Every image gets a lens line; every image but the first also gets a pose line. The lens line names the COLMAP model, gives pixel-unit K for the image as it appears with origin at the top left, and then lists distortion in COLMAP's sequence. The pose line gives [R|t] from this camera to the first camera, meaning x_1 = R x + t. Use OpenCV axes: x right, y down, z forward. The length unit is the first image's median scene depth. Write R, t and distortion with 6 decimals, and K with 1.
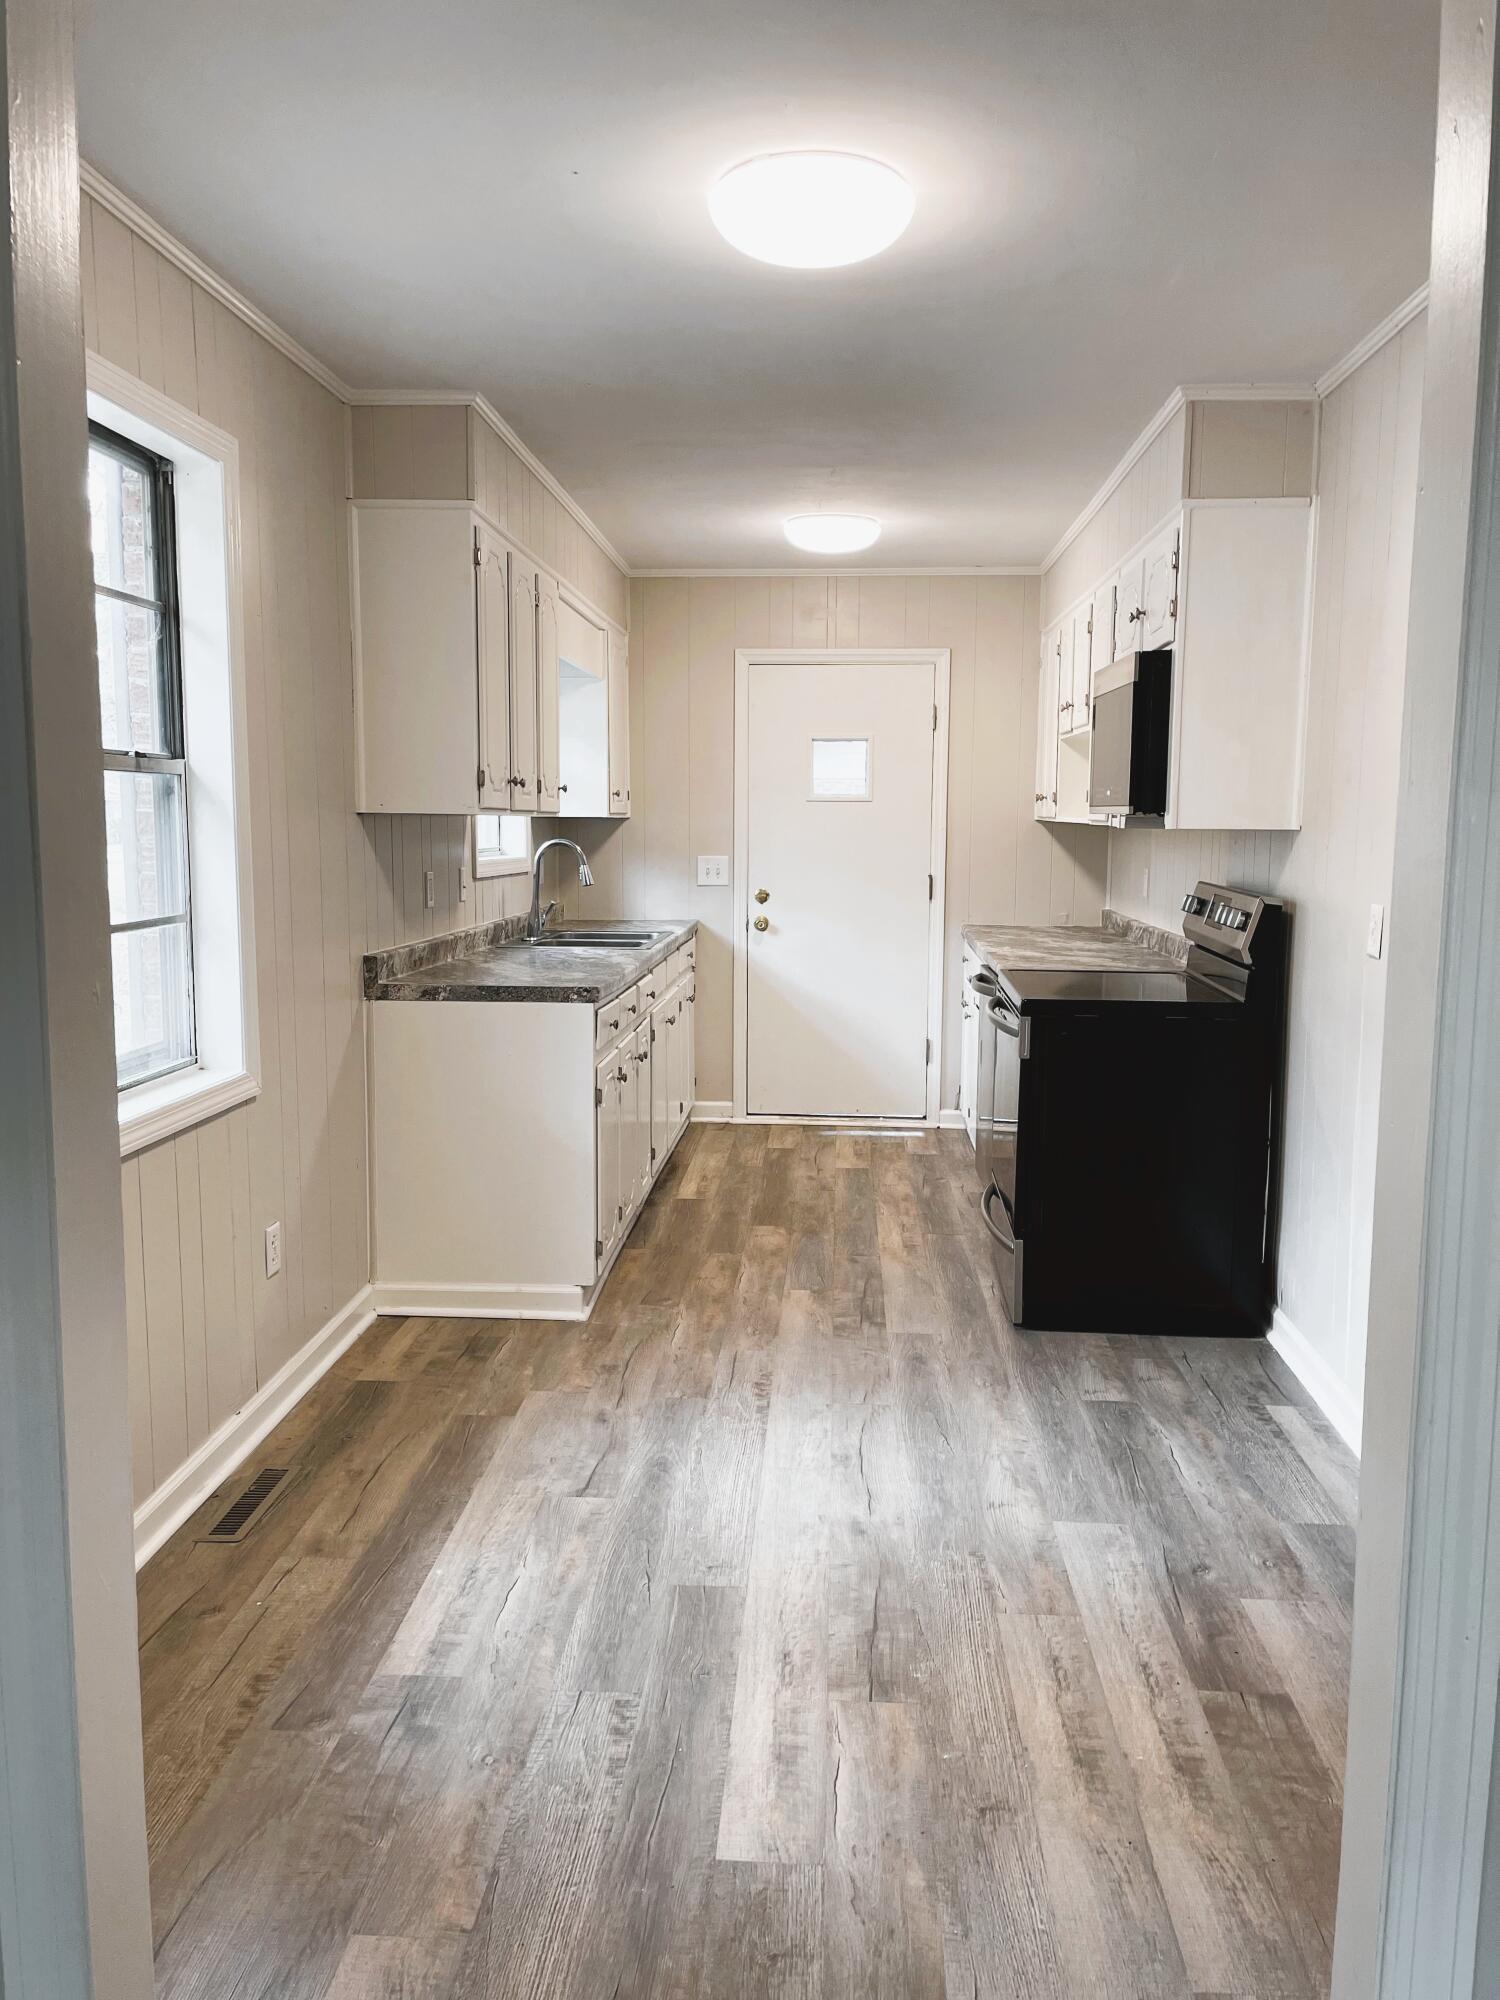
lens RADIAL K [[1513.6, 0, 758.9], [0, 1513.6, 992.5], [0, 0, 1]] dist [0.088522, -0.119862]
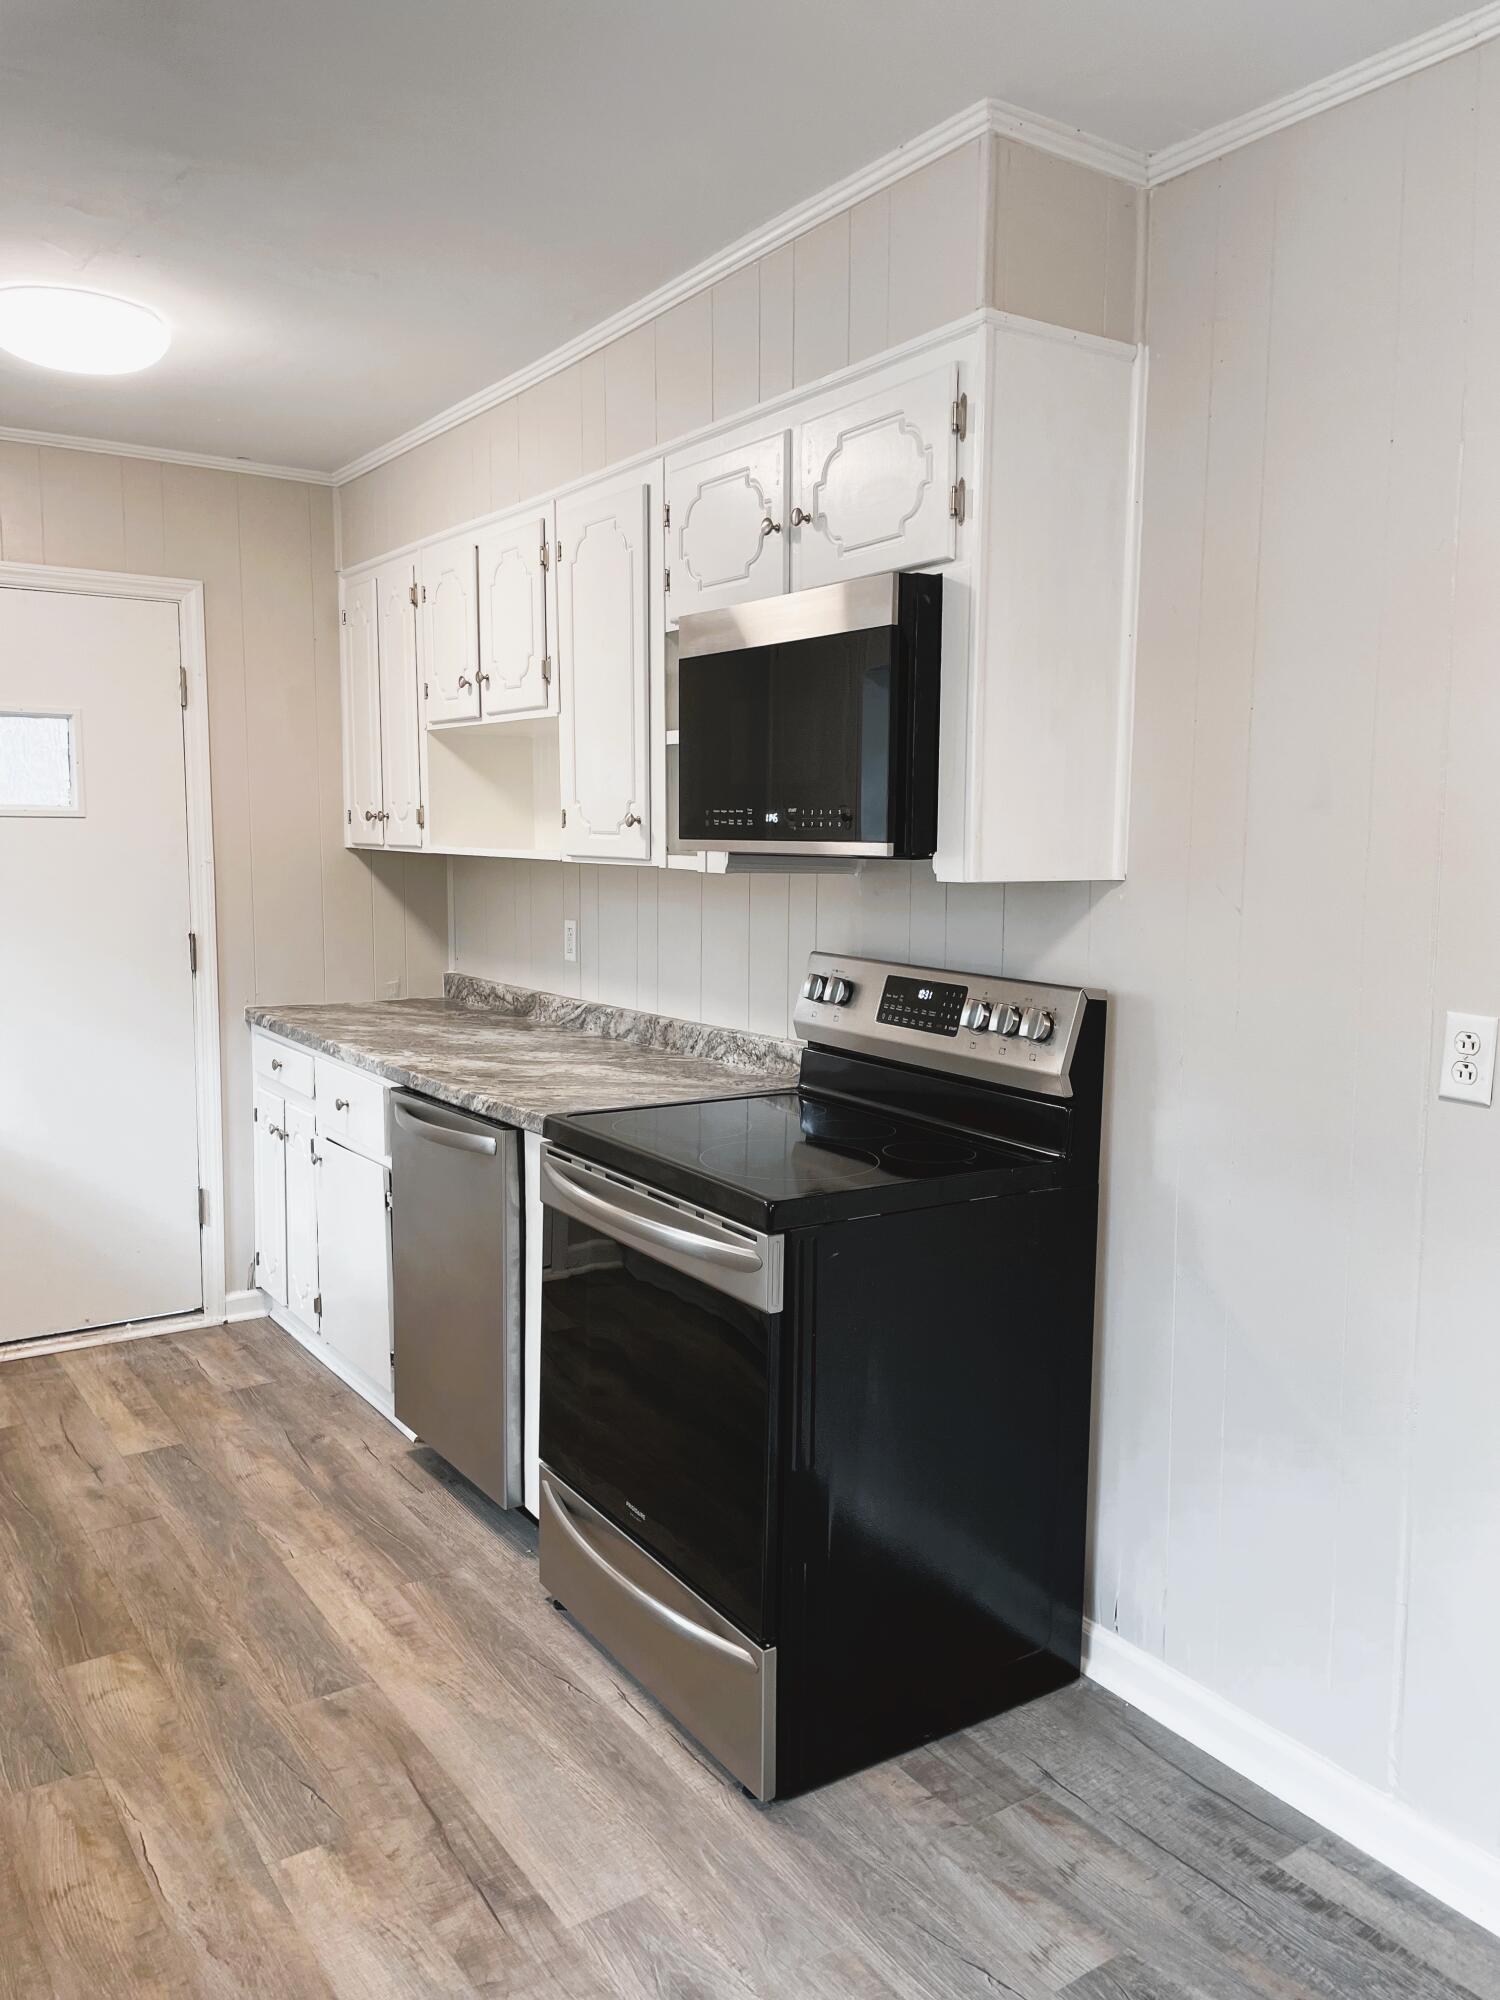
lens RADIAL K [[1513.6, 0, 756.3], [0, 1513.6, 997.0], [0, 0, 1]] dist [0.088522, -0.119862]
pose [[0.795243, -0.066622, 0.602619, -0.153685], [0.068937, 0.997434, 0.019298, -0.083203], [-0.602359, 0.026196, 0.797795, 0.607239]]
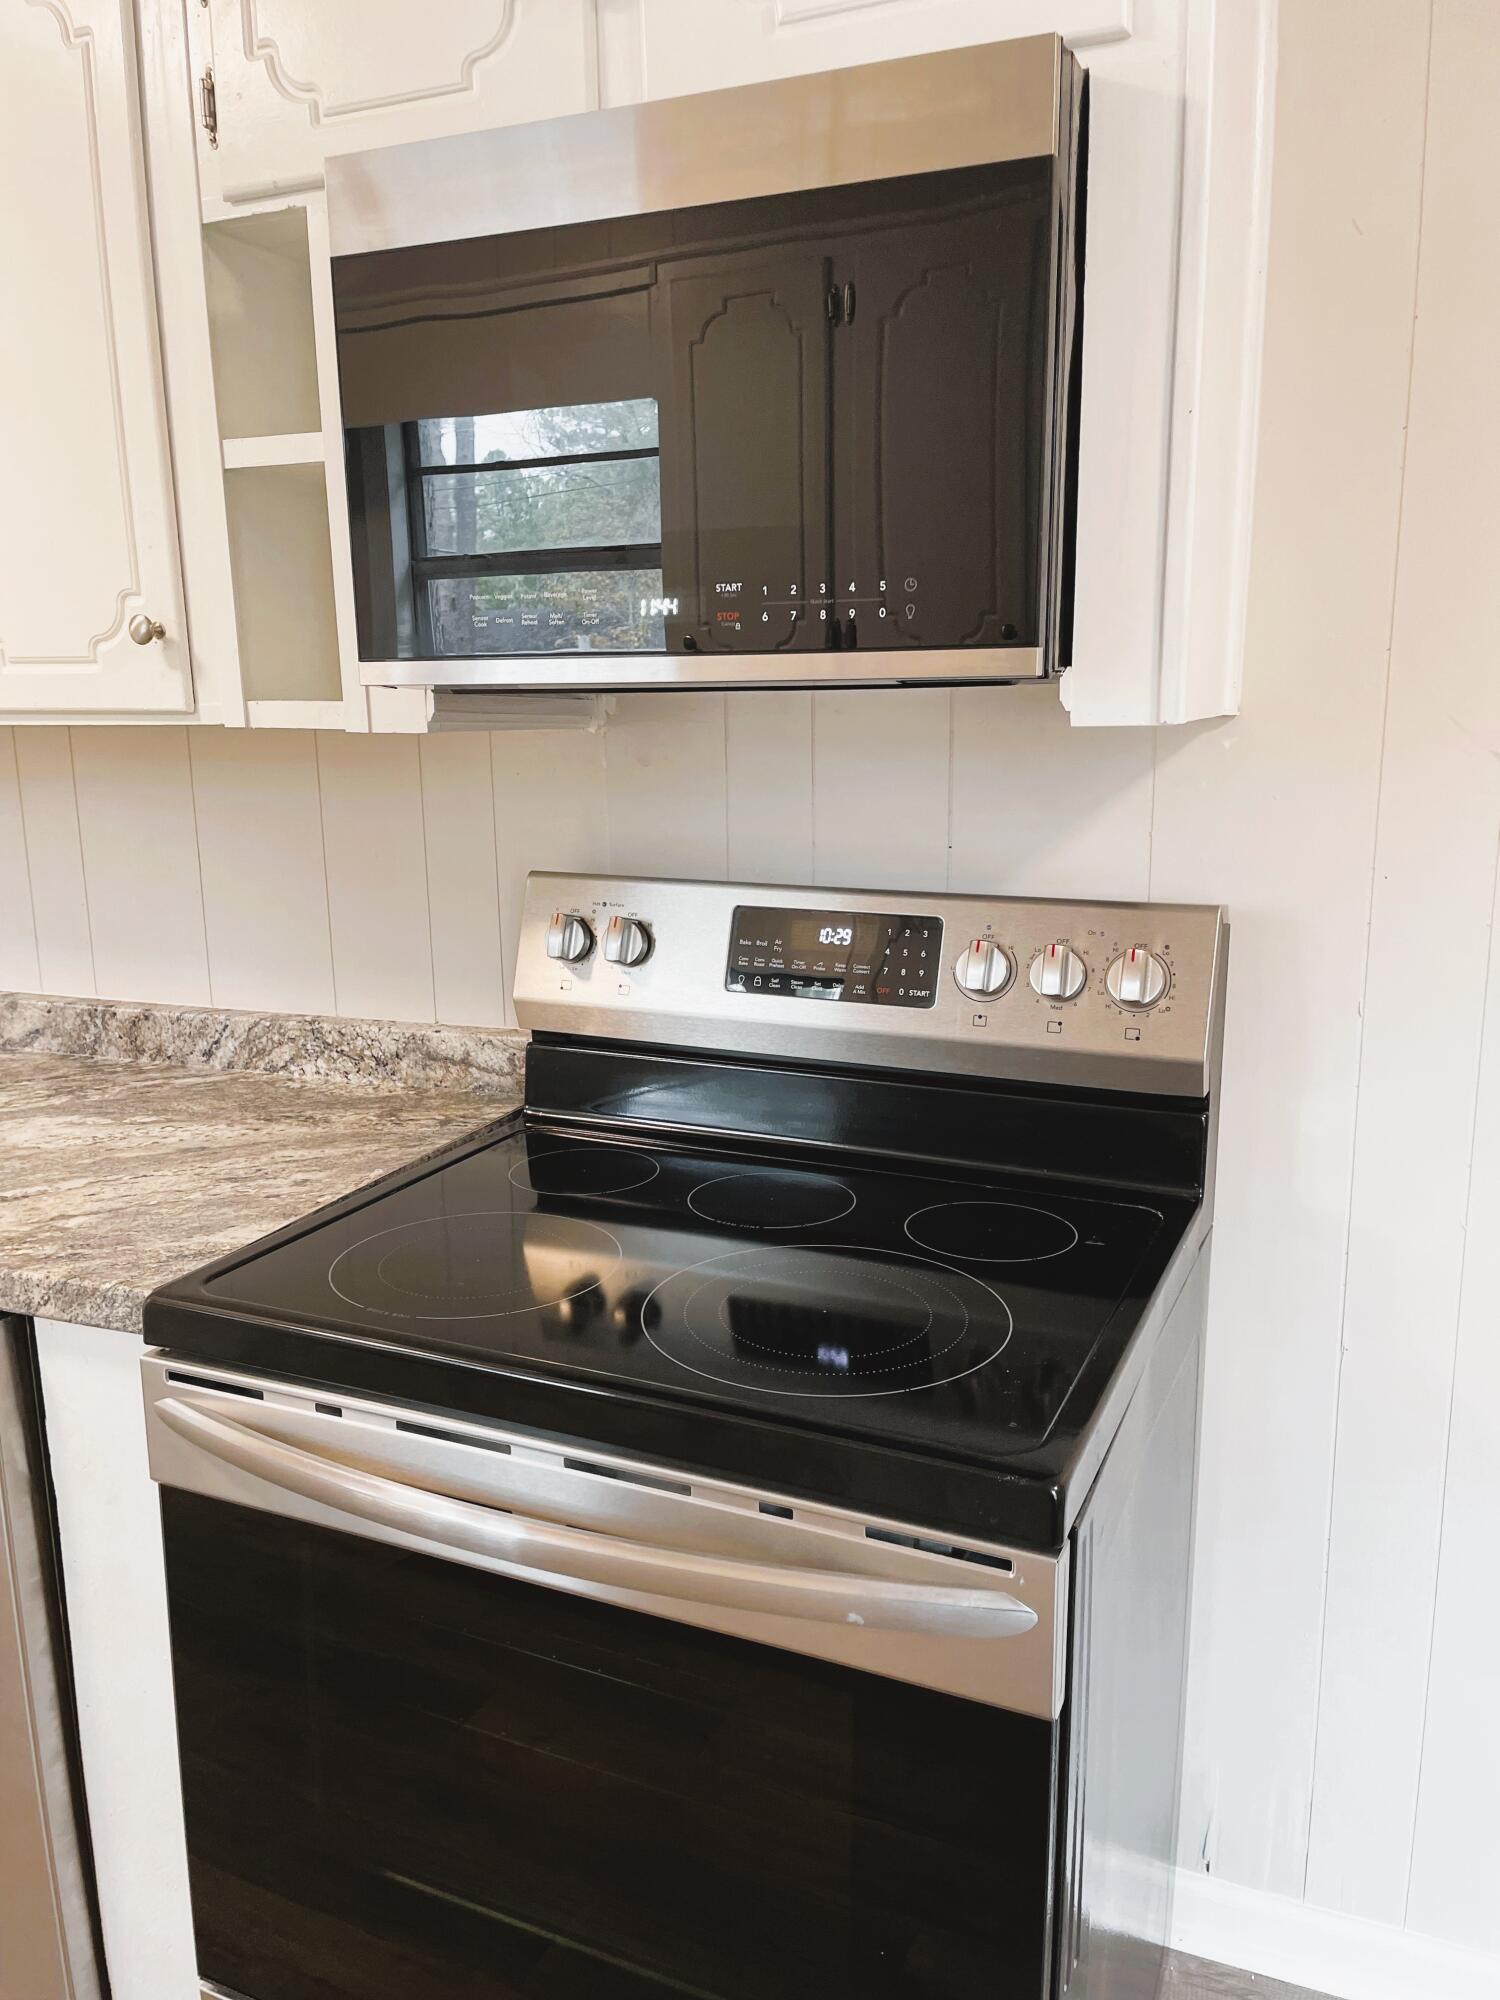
lens RADIAL K [[1513.6, 0, 757.6], [0, 1513.6, 997.9], [0, 0, 1]] dist [0.088522, -0.119862]
pose [[0.344715, -0.197462, 0.917704, -0.042142], [0.126620, 0.978471, 0.162975, -0.117586], [-0.930128, 0.060020, 0.362297, 1.003002]]
